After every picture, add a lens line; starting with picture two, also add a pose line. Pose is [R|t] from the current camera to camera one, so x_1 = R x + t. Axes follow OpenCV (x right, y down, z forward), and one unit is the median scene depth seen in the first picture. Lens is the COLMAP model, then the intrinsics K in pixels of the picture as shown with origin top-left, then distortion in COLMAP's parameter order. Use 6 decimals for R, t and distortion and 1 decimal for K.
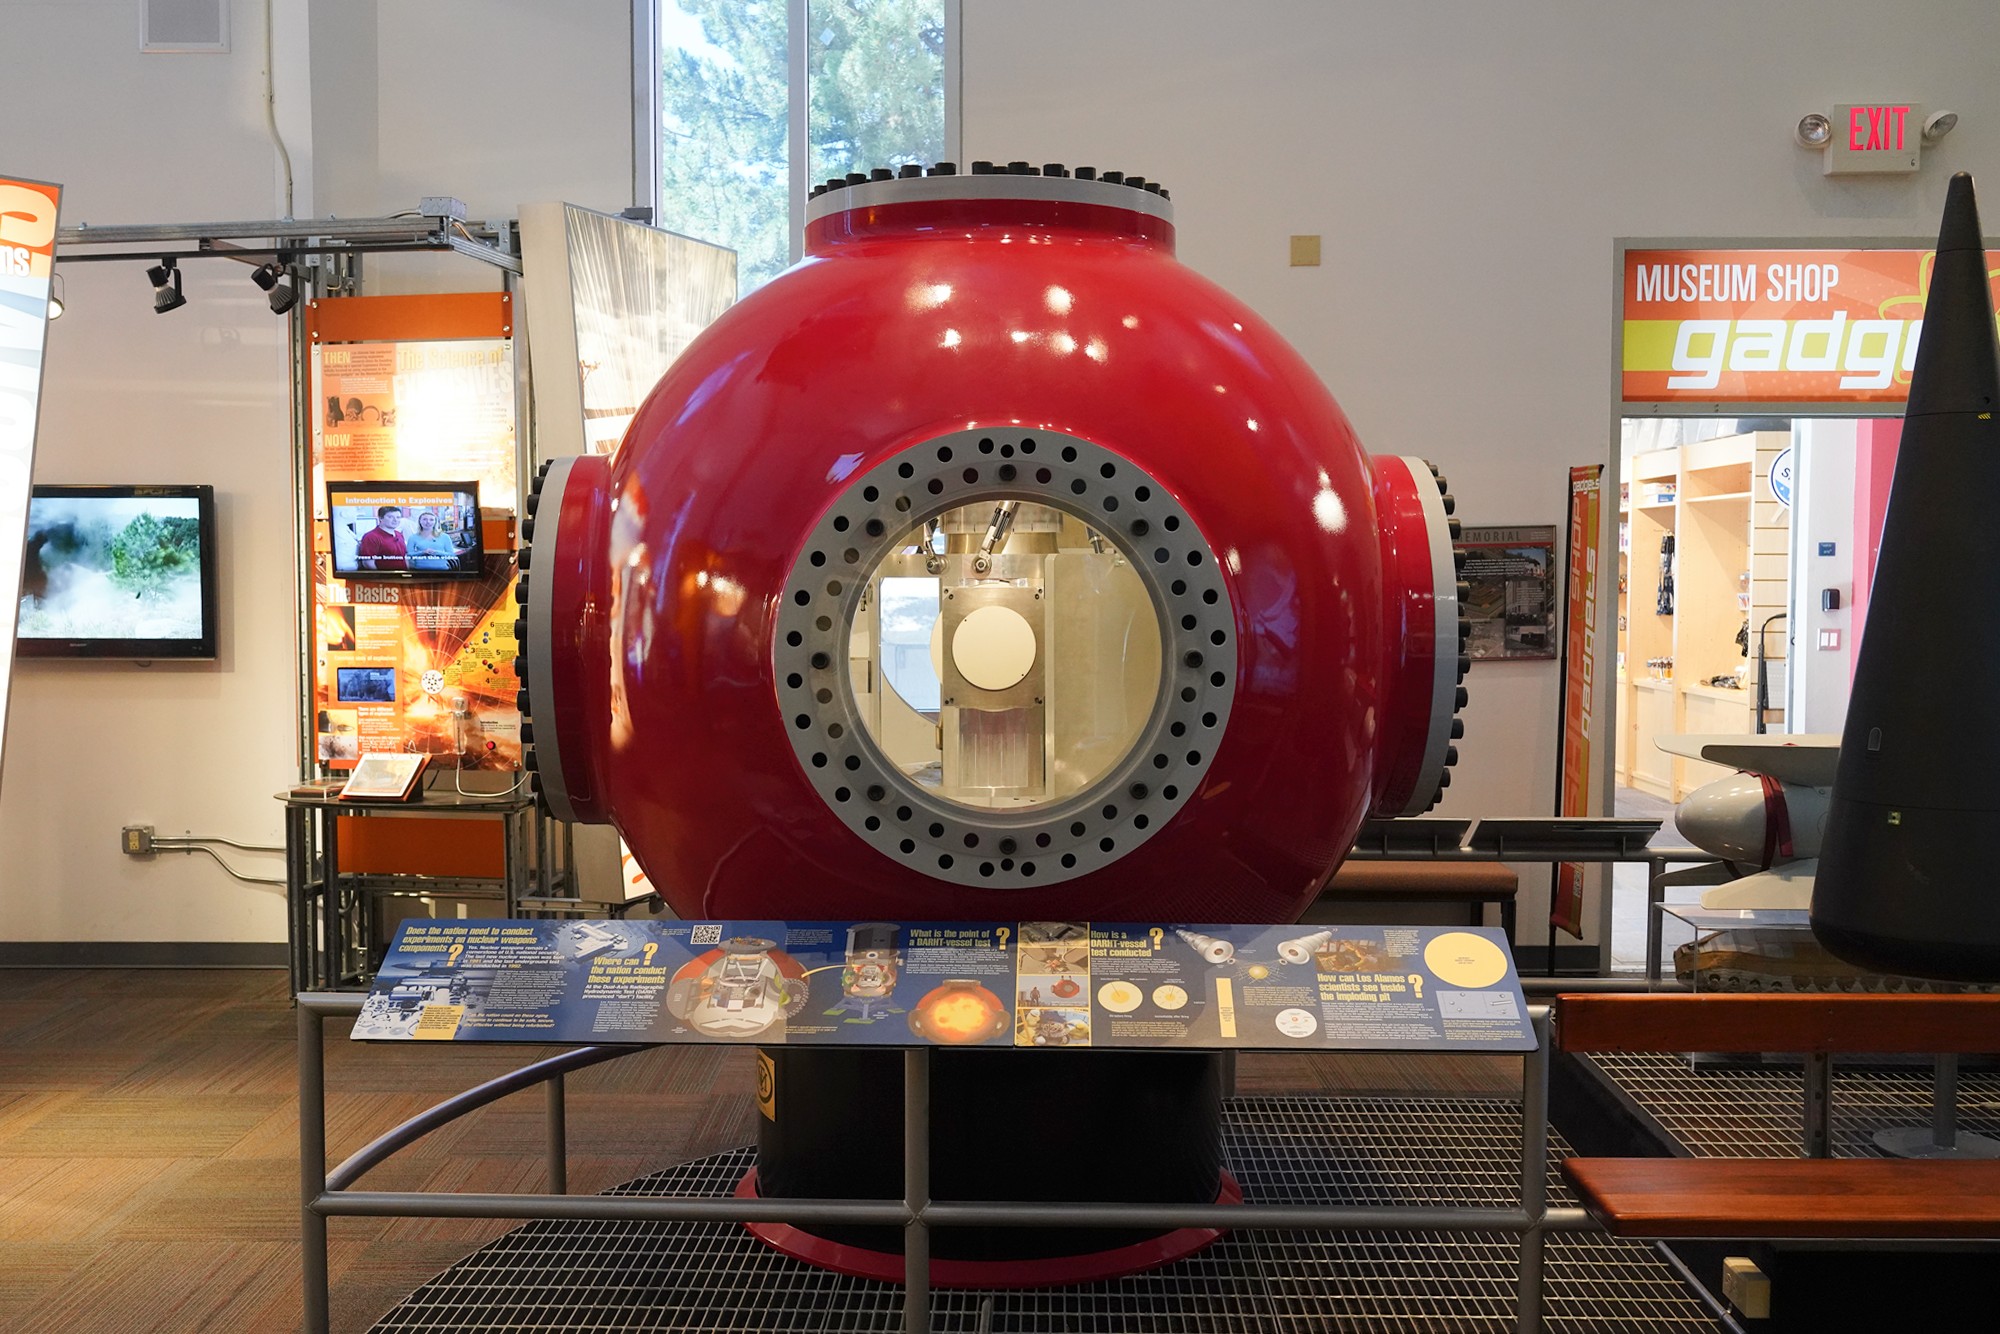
lens RADIAL K [[1987.1, 0, 1000.0], [0, 1987.1, 667.0], [0, 0, 1]] dist [0.007033, 0.003005]
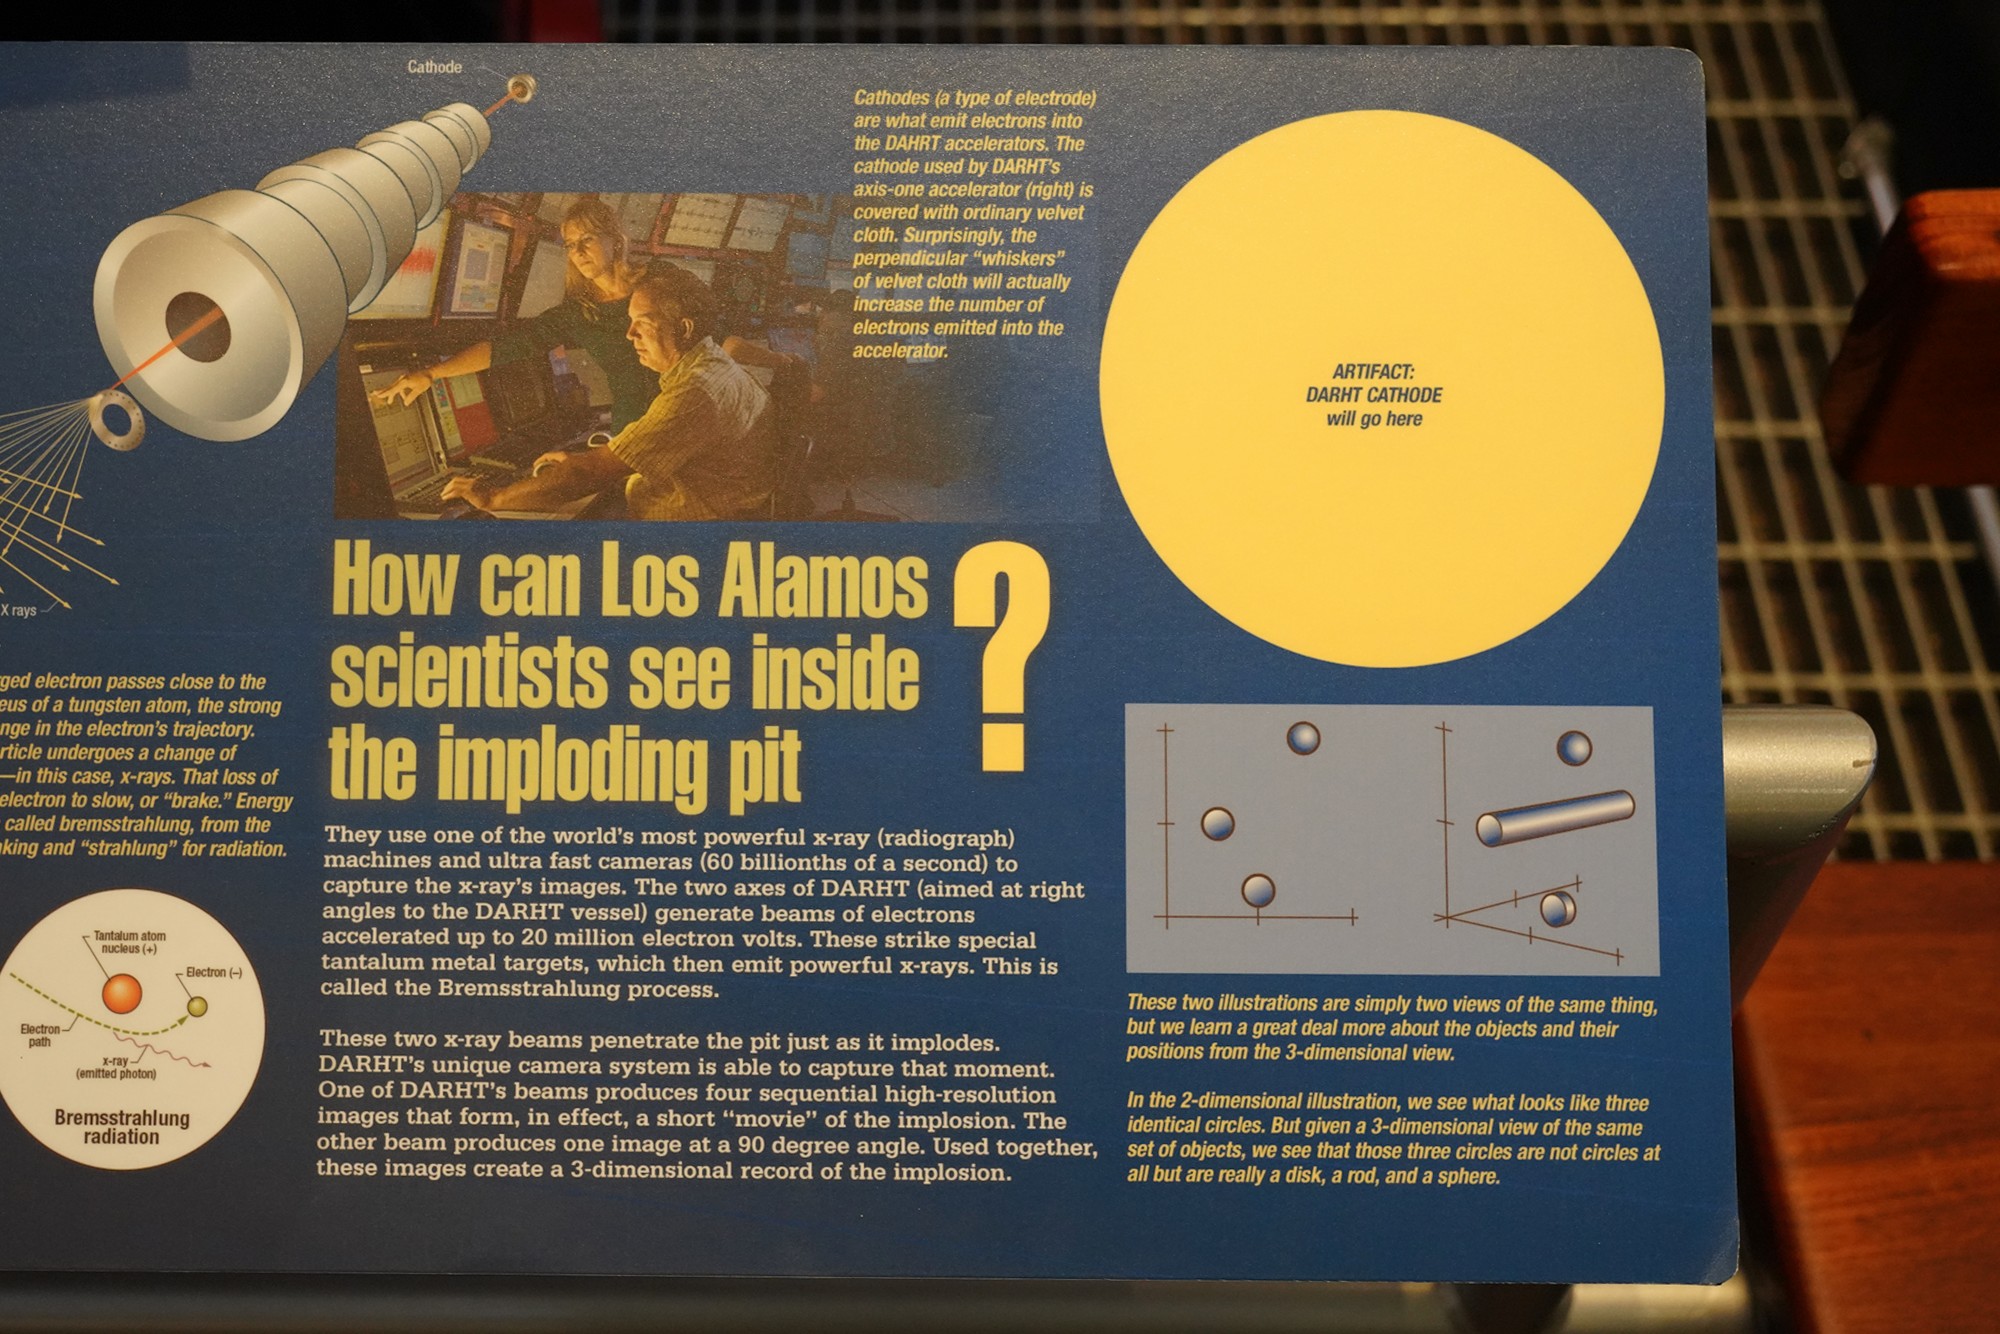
lens RADIAL K [[2569.3, 0, 1000.0], [0, 2569.3, 667.0], [0, 0, 1]] dist [-0.000629, 0.001426]
pose [[0.999770, -0.020788, 0.005337, 0.206159], [0.008869, 0.626627, 0.779269, 0.015409], [-0.019543, -0.779042, 0.626667, 0.872878]]
